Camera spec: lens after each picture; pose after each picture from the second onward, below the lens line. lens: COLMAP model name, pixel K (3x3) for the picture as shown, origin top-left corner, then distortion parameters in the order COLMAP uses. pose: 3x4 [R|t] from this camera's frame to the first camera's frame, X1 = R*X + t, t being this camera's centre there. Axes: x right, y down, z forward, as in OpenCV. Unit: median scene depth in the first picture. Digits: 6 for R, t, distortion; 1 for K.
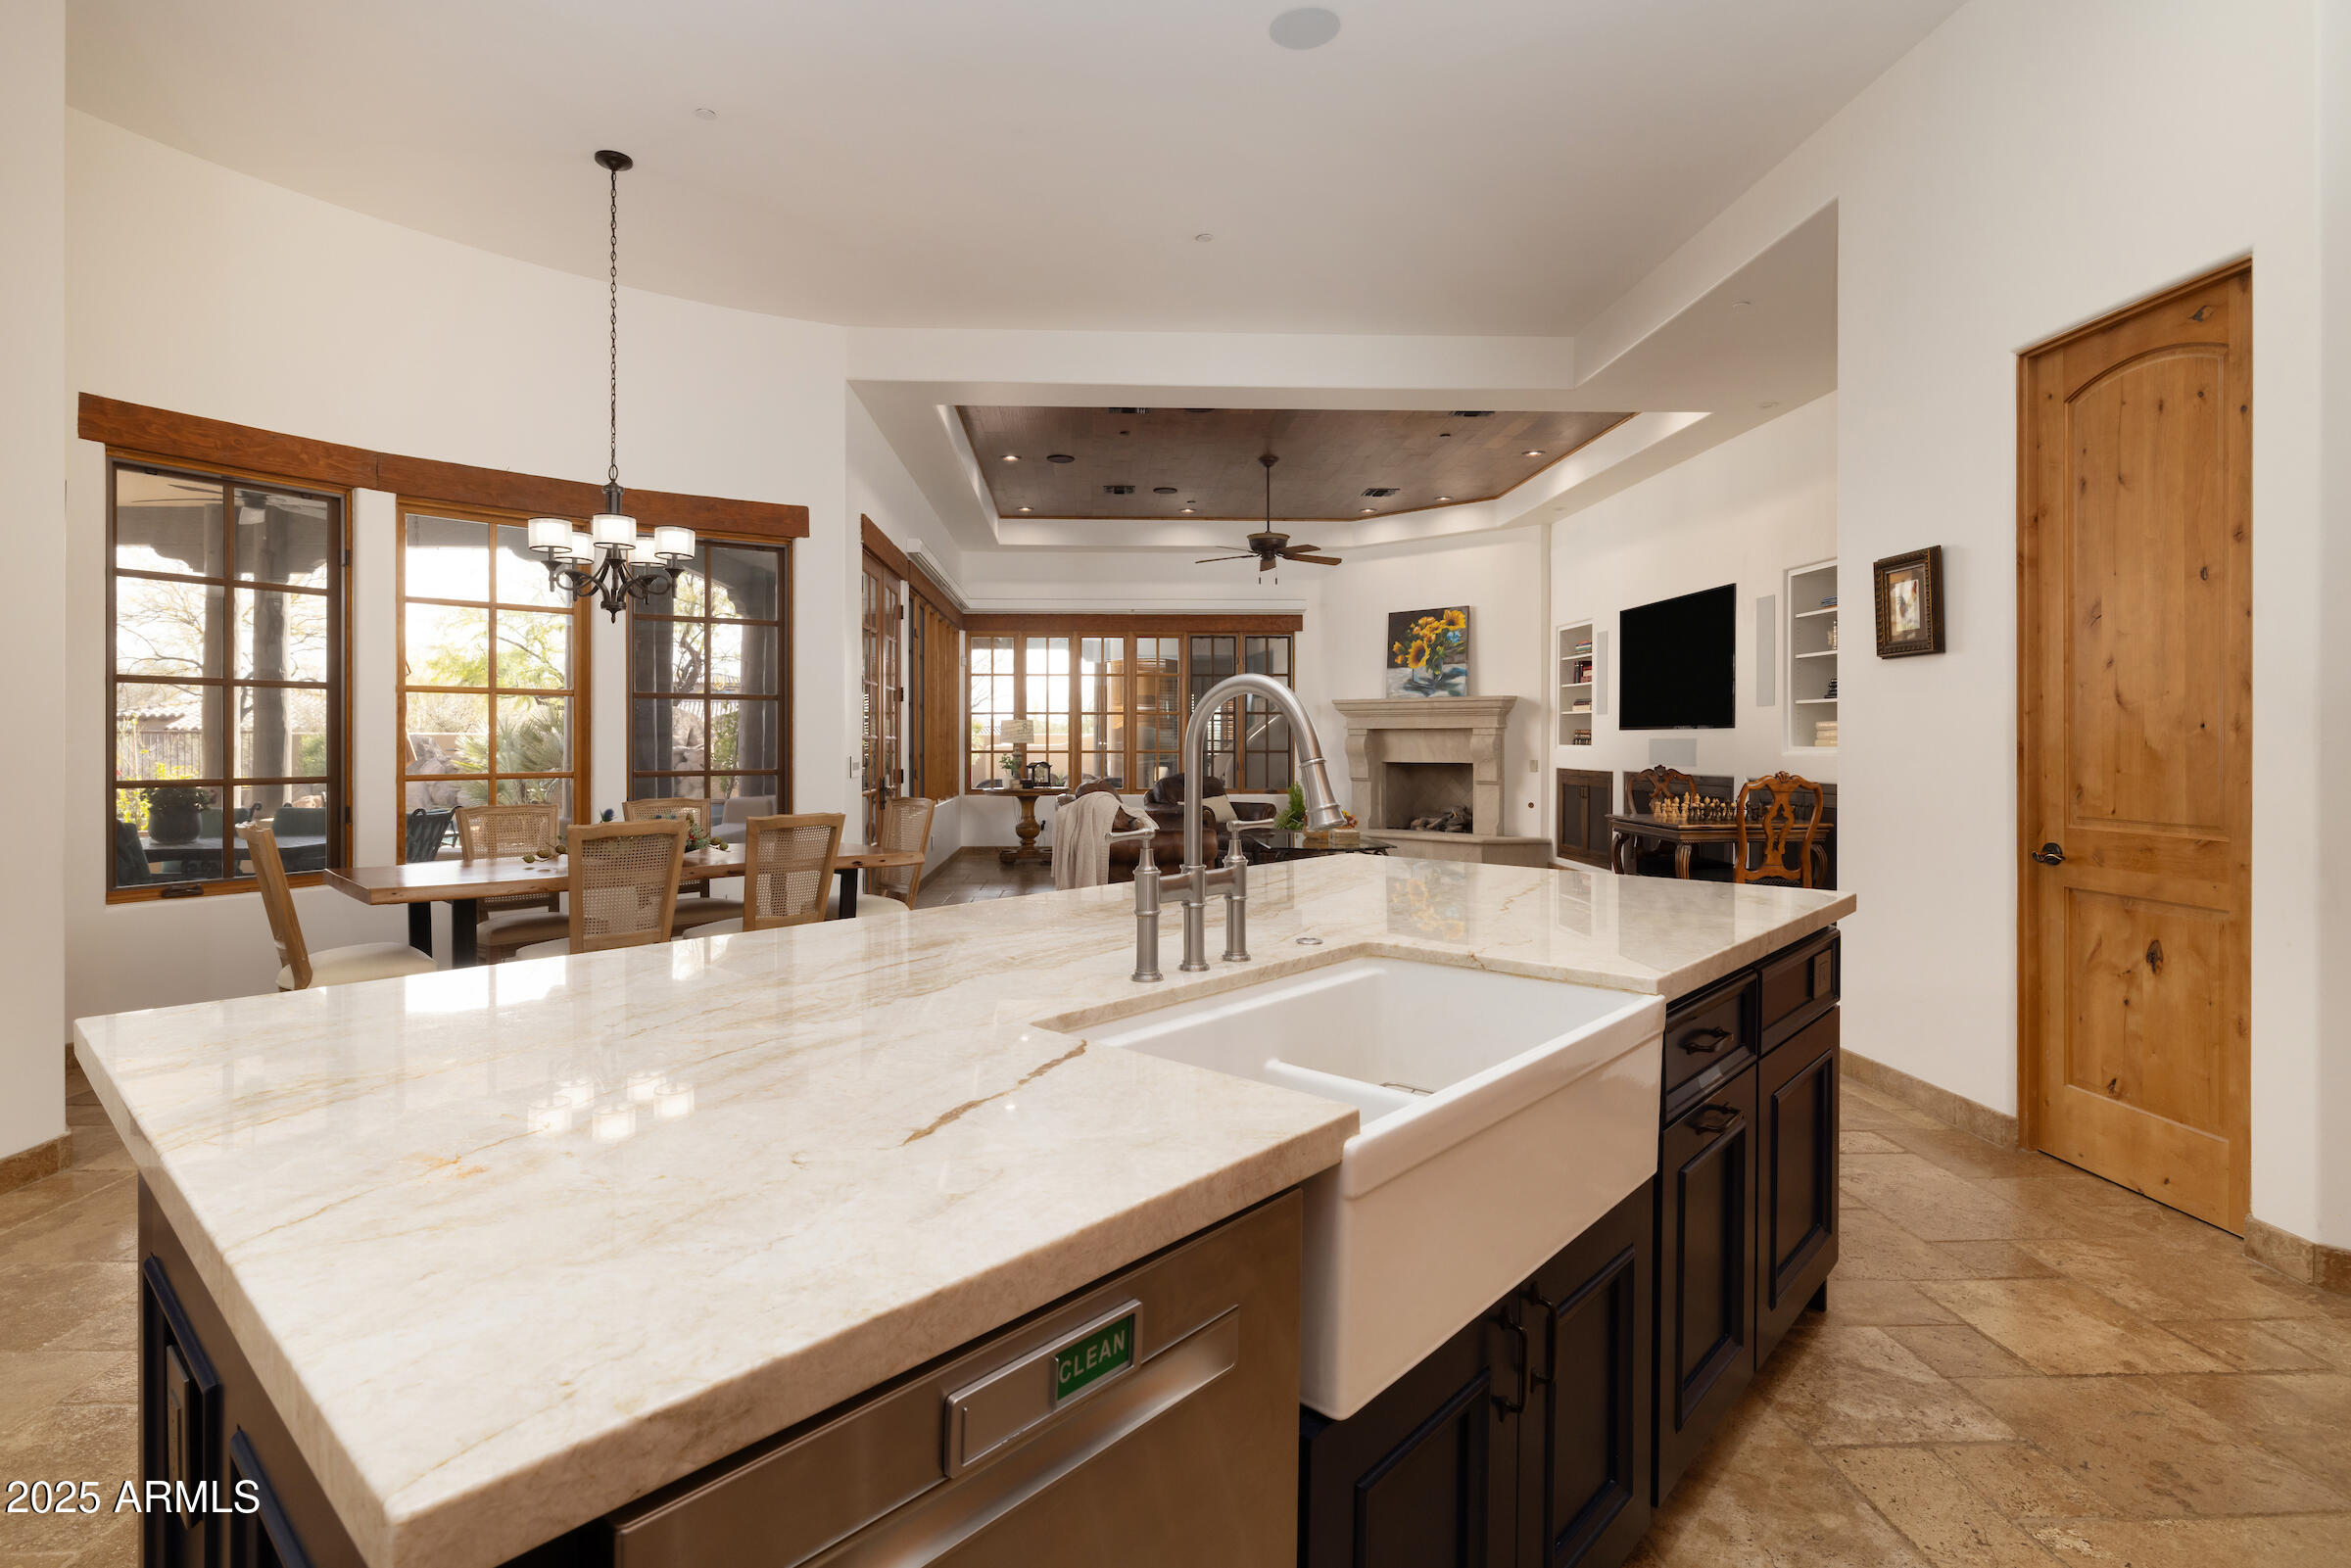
lens RADIAL K [[1135.2, 0, 1173.2], [0, 1135.2, 746.4], [0, 0, 1]] dist [0.001757, 0.000255]
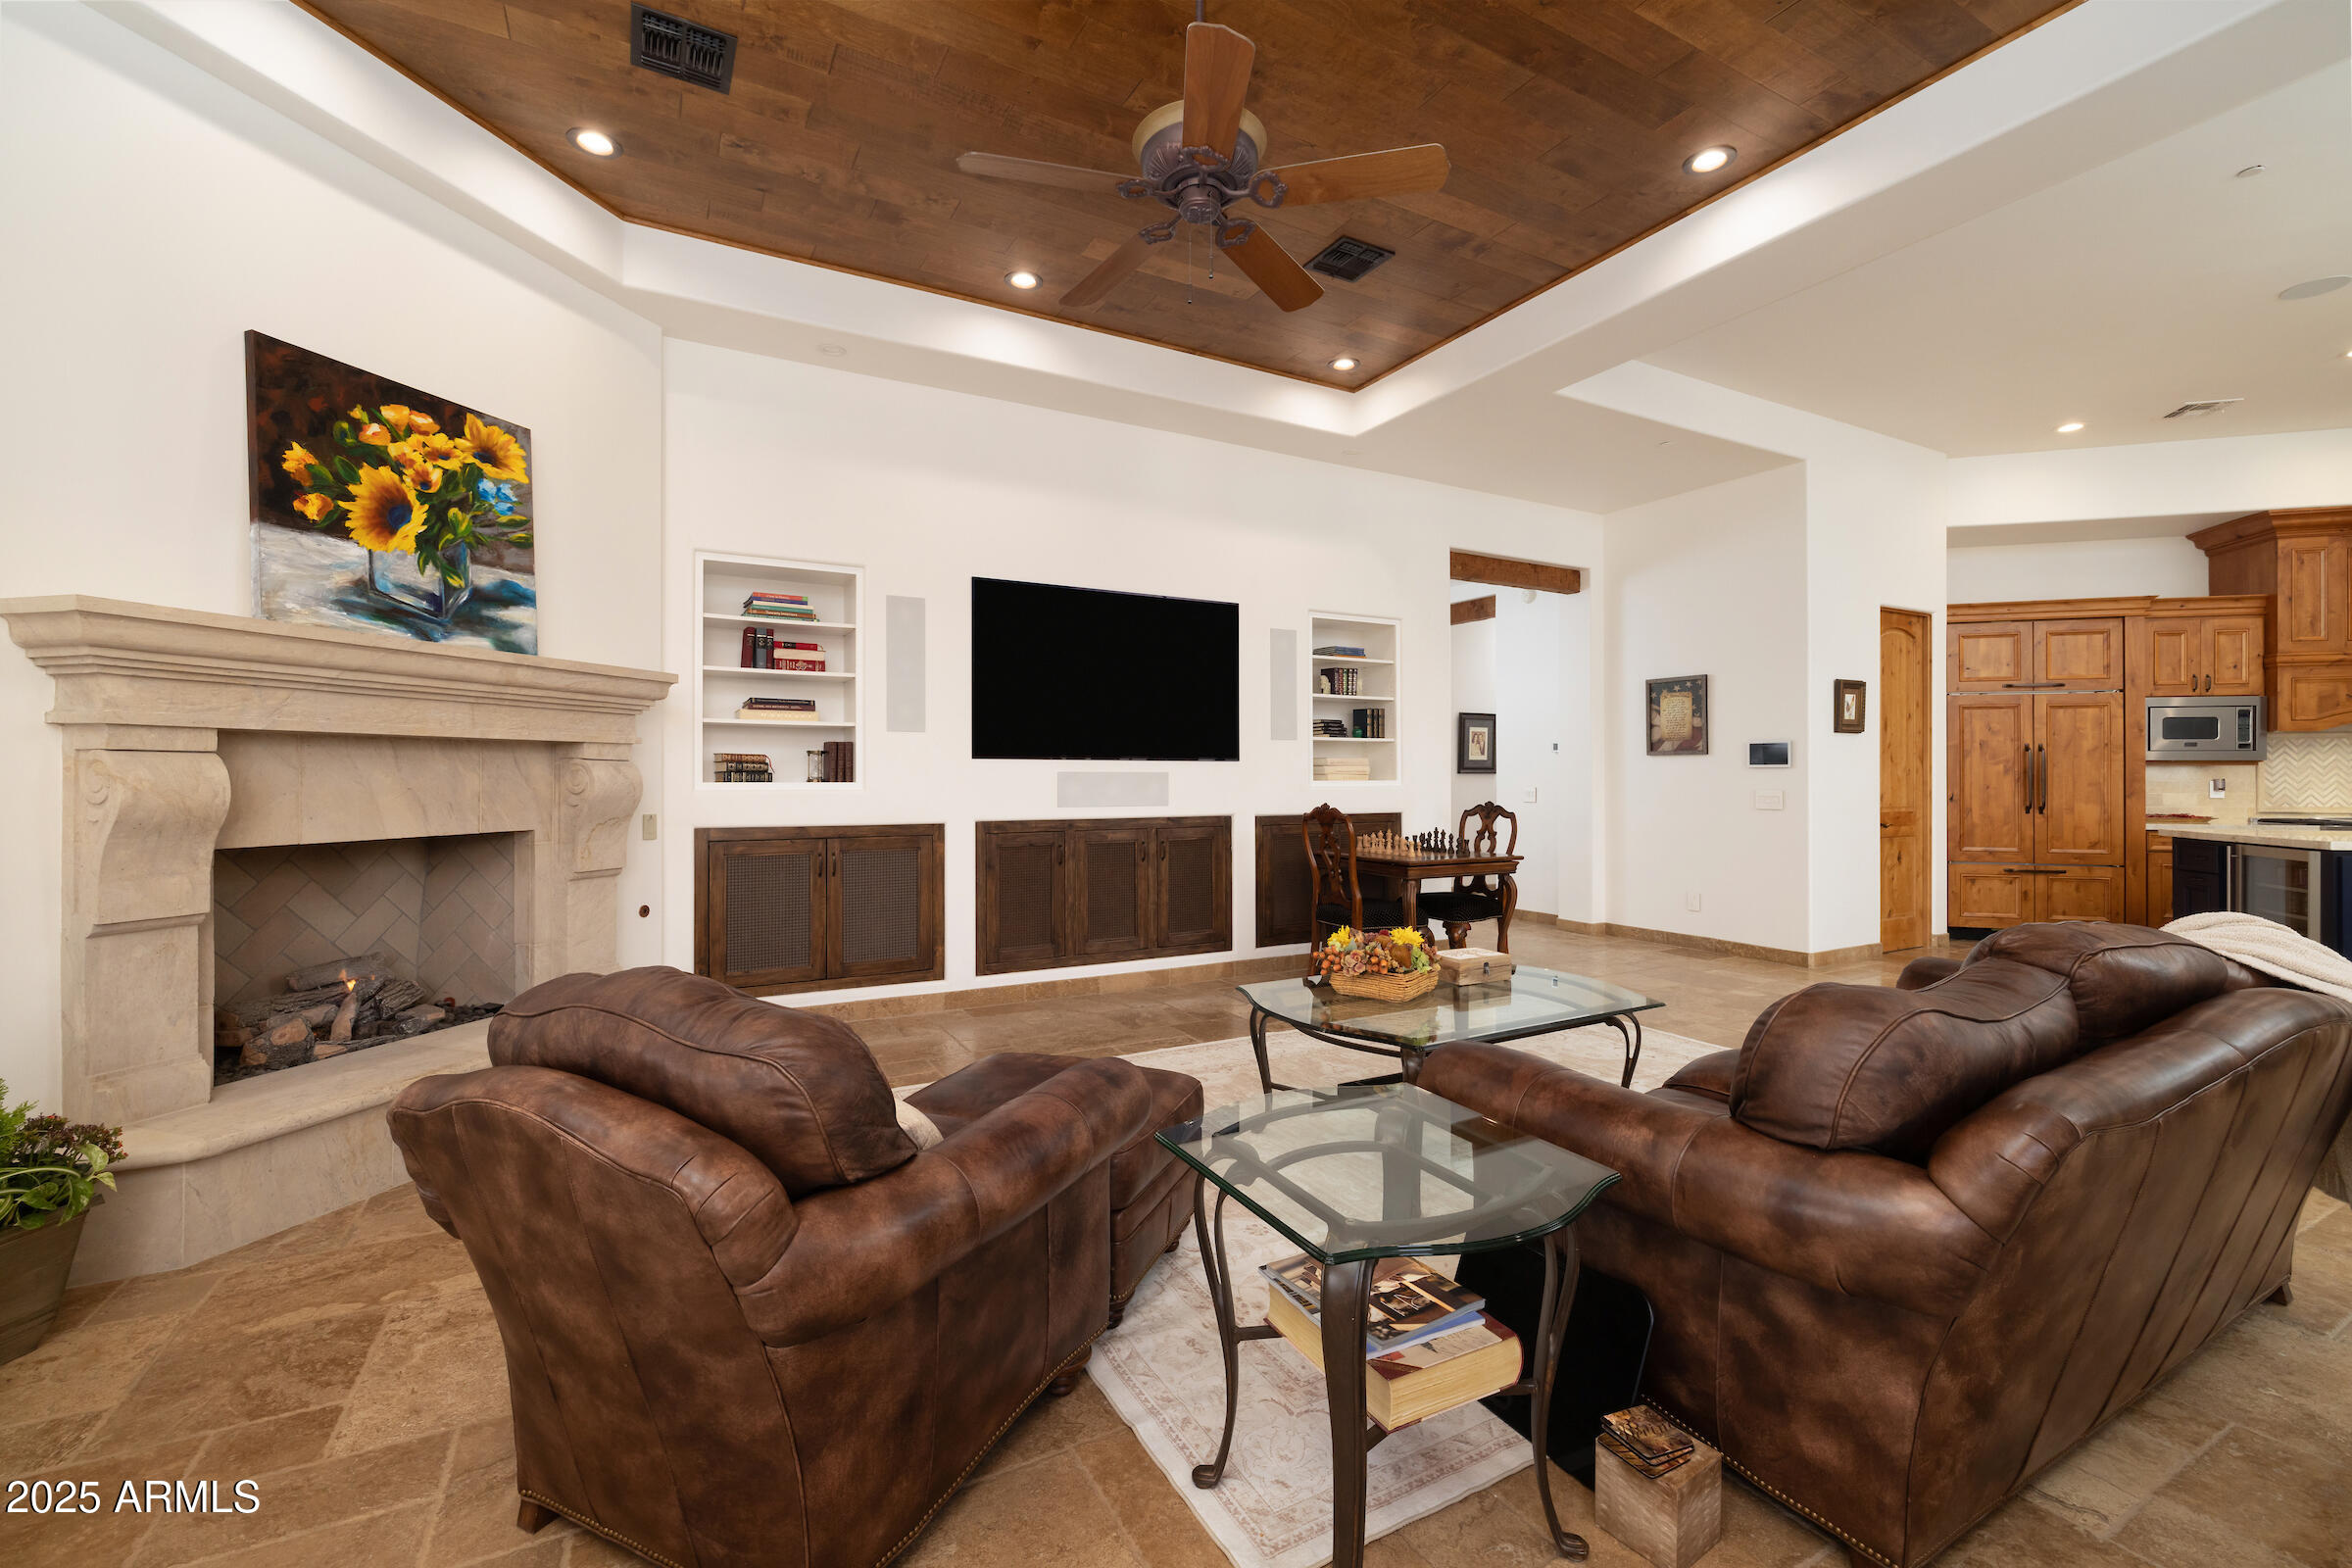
lens RADIAL K [[985.5, 0, 1176.0], [0, 985.5, 784.0], [0, 0, 1]] dist [-0.000872, -0.000077]
pose [[-0.414284, -0.005656, 0.910130, -0.141364], [0.005724, 0.999945, 0.008819, -0.003156], [-0.910129, 0.008863, -0.414229, 0.924504]]
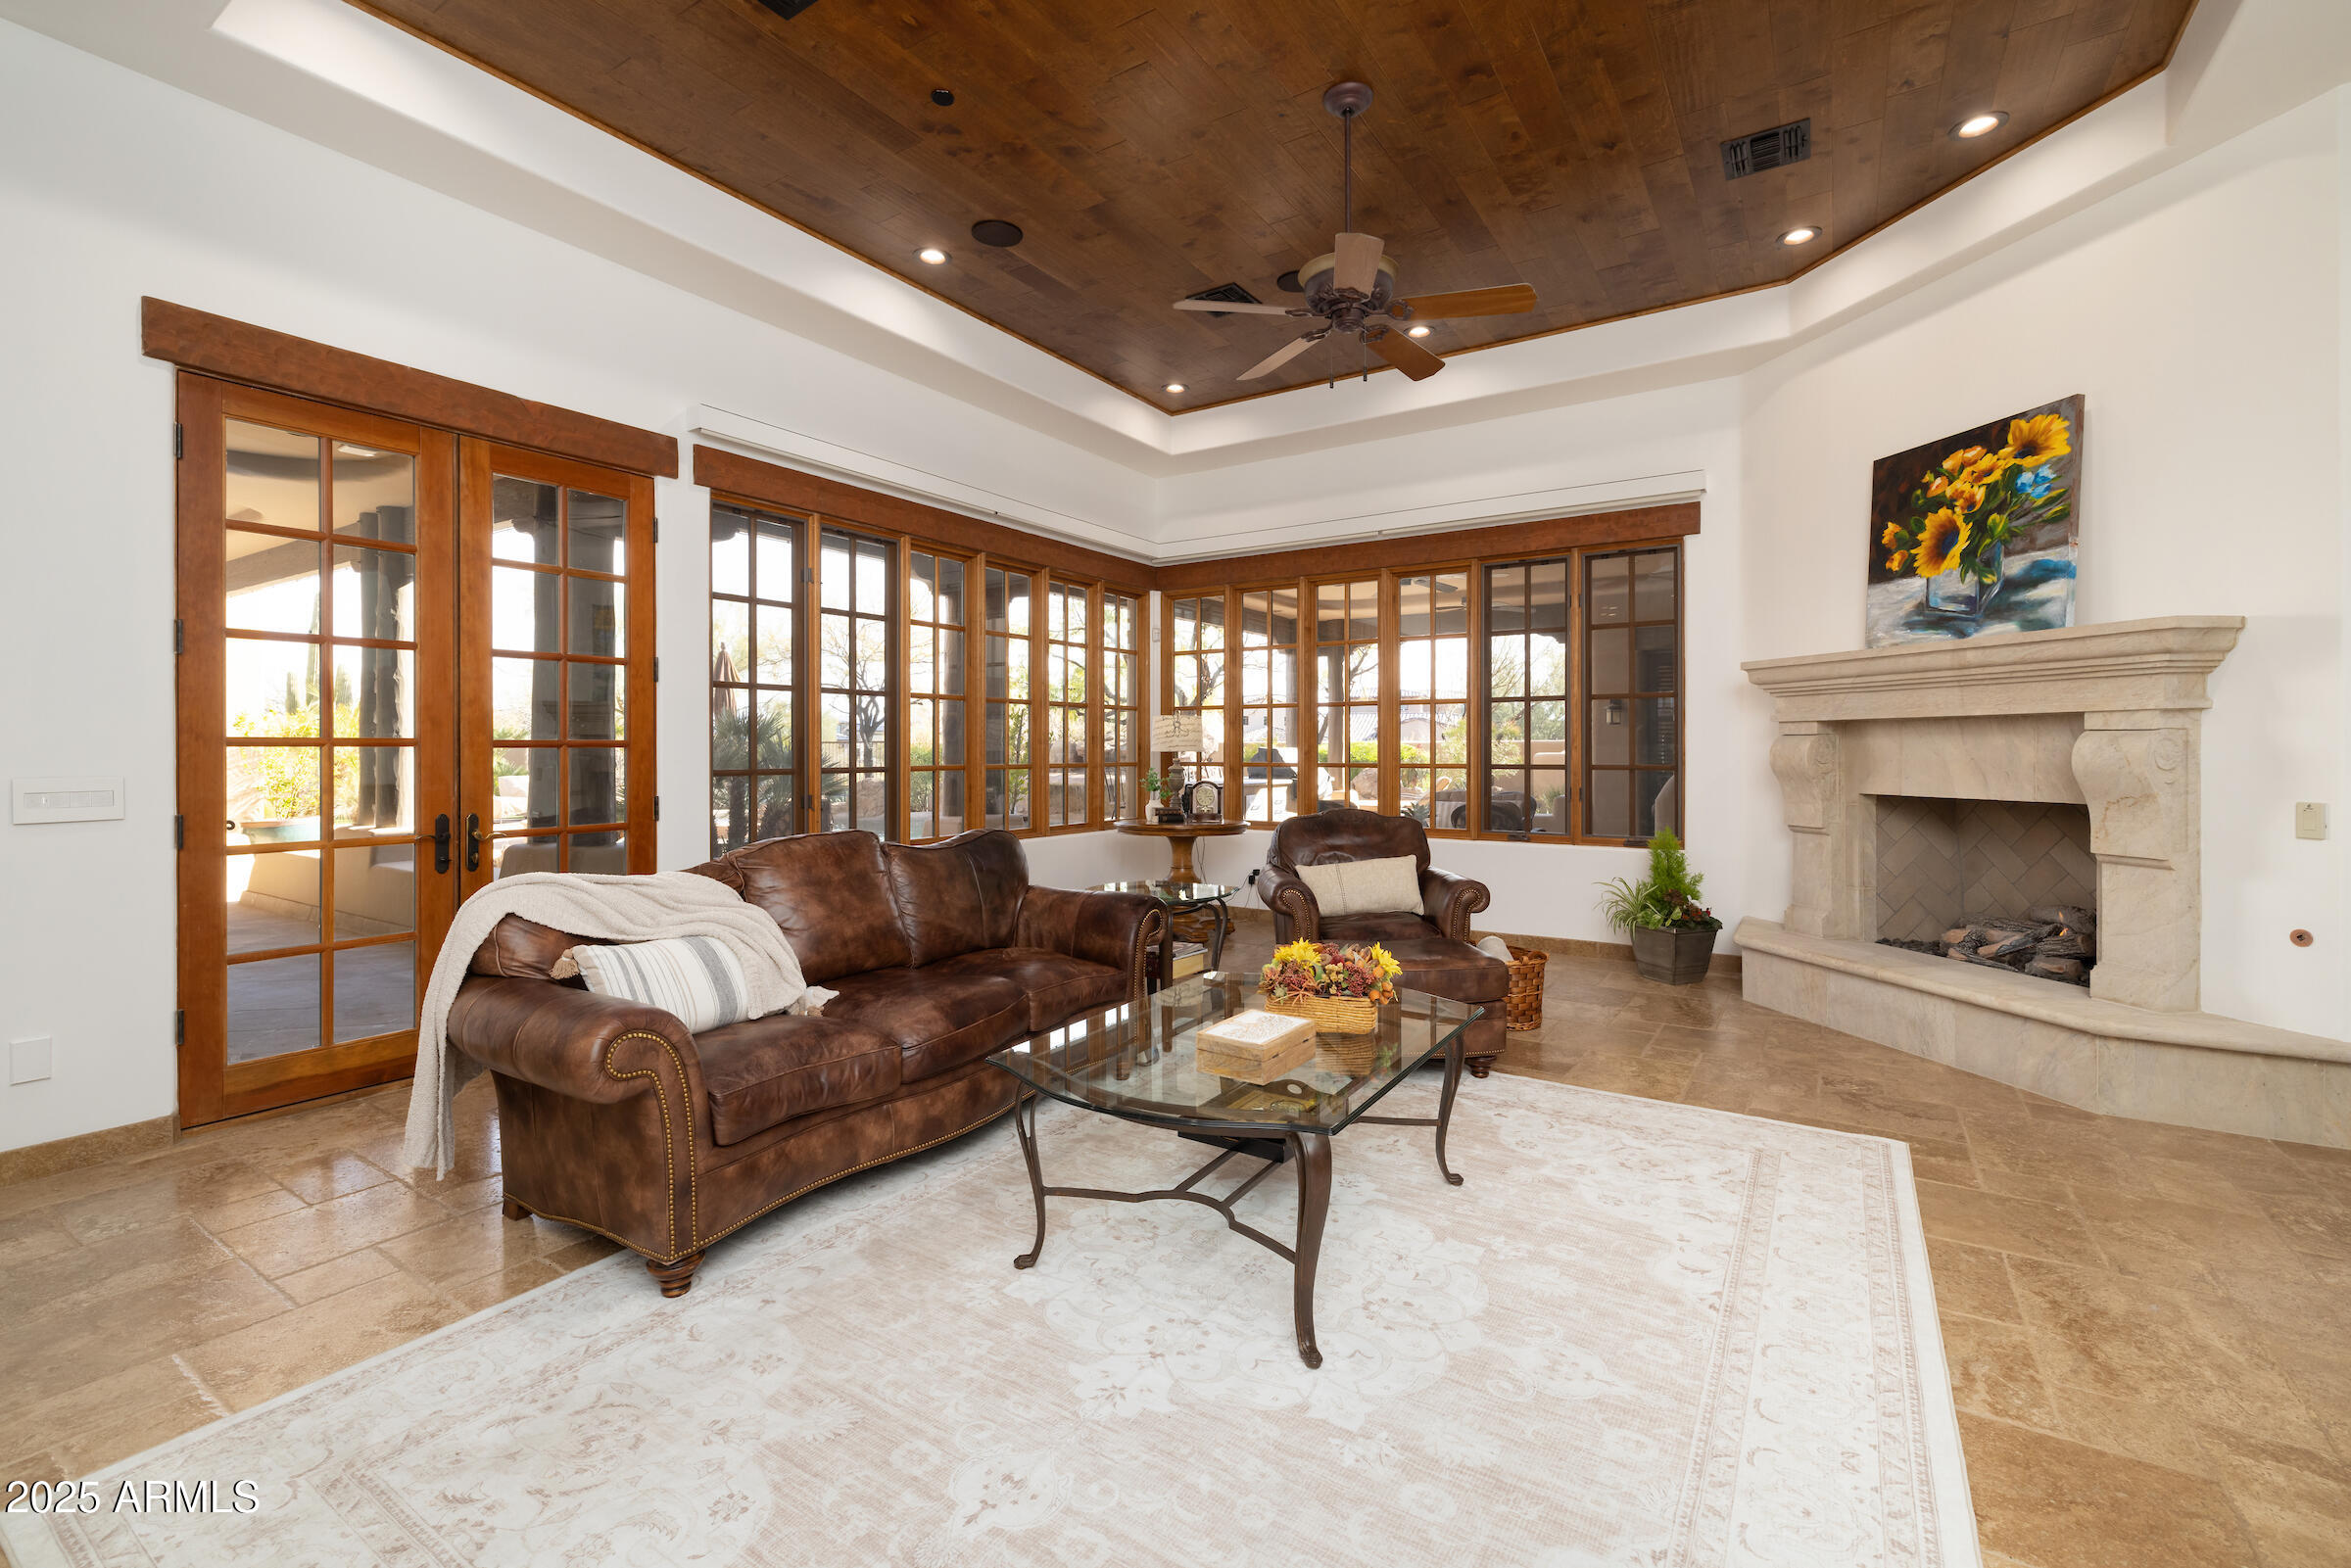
lens RADIAL K [[1007.4, 0, 1171.6], [0, 1007.4, 751.1], [0, 0, 1]] dist [-0.000924, -0.004779]
pose [[0.795512, 0.000896, -0.605937, 0.217948], [-0.003725, 0.999987, -0.003412, -0.001110], [0.605926, 0.004971, 0.795505, 0.537714]]
